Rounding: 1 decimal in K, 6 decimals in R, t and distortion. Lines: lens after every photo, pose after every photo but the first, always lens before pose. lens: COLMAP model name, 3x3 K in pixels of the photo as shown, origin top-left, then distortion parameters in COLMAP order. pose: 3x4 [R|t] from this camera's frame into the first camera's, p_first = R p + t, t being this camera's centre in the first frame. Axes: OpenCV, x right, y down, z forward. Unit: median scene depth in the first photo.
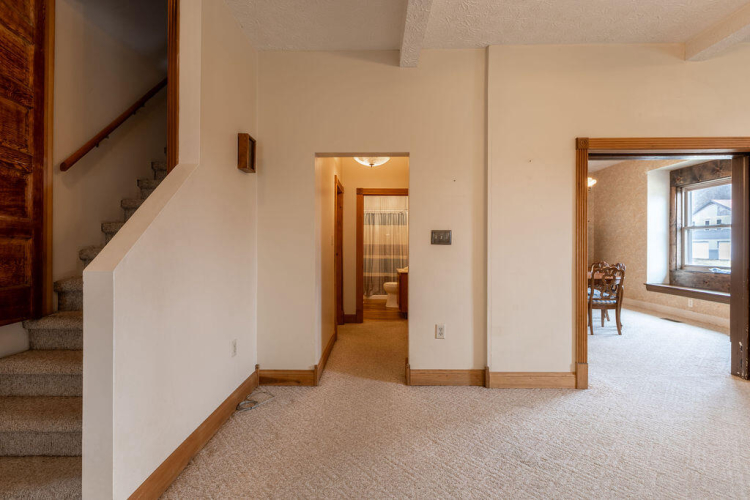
lens RADIAL K [[347.9, 0, 375.9], [0, 347.9, 246.8], [0, 0, 1]] dist [-0.000837, -0.000159]
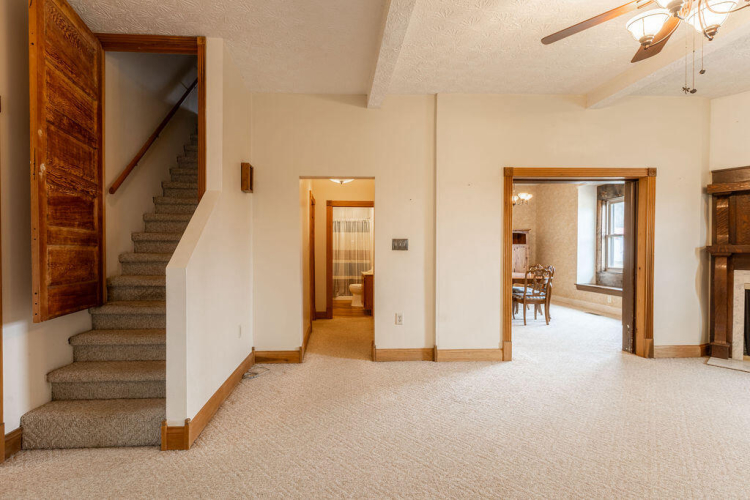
lens RADIAL K [[351.8, 0, 354.0], [0, 351.8, 258.1], [0, 0, 1]] dist [0.001023, -0.000543]
pose [[0.998654, -0.001947, 0.051828, -0.046198], [0.001090, 0.999862, 0.016549, 0.000912], [-0.051853, -0.016470, 0.998519, -0.271214]]
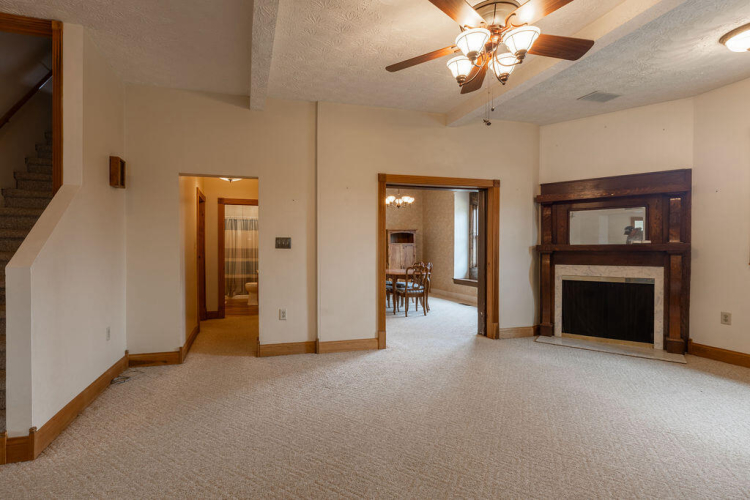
lens RADIAL K [[354.5, 0, 342.5], [0, 354.5, 254.5], [0, 0, 1]] dist [0.000389, -0.000553]
pose [[0.963865, -0.004625, 0.266352, 0.045673], [0.001657, 0.999934, 0.011369, 0.001517], [-0.266387, -0.010517, 0.963809, -0.353732]]
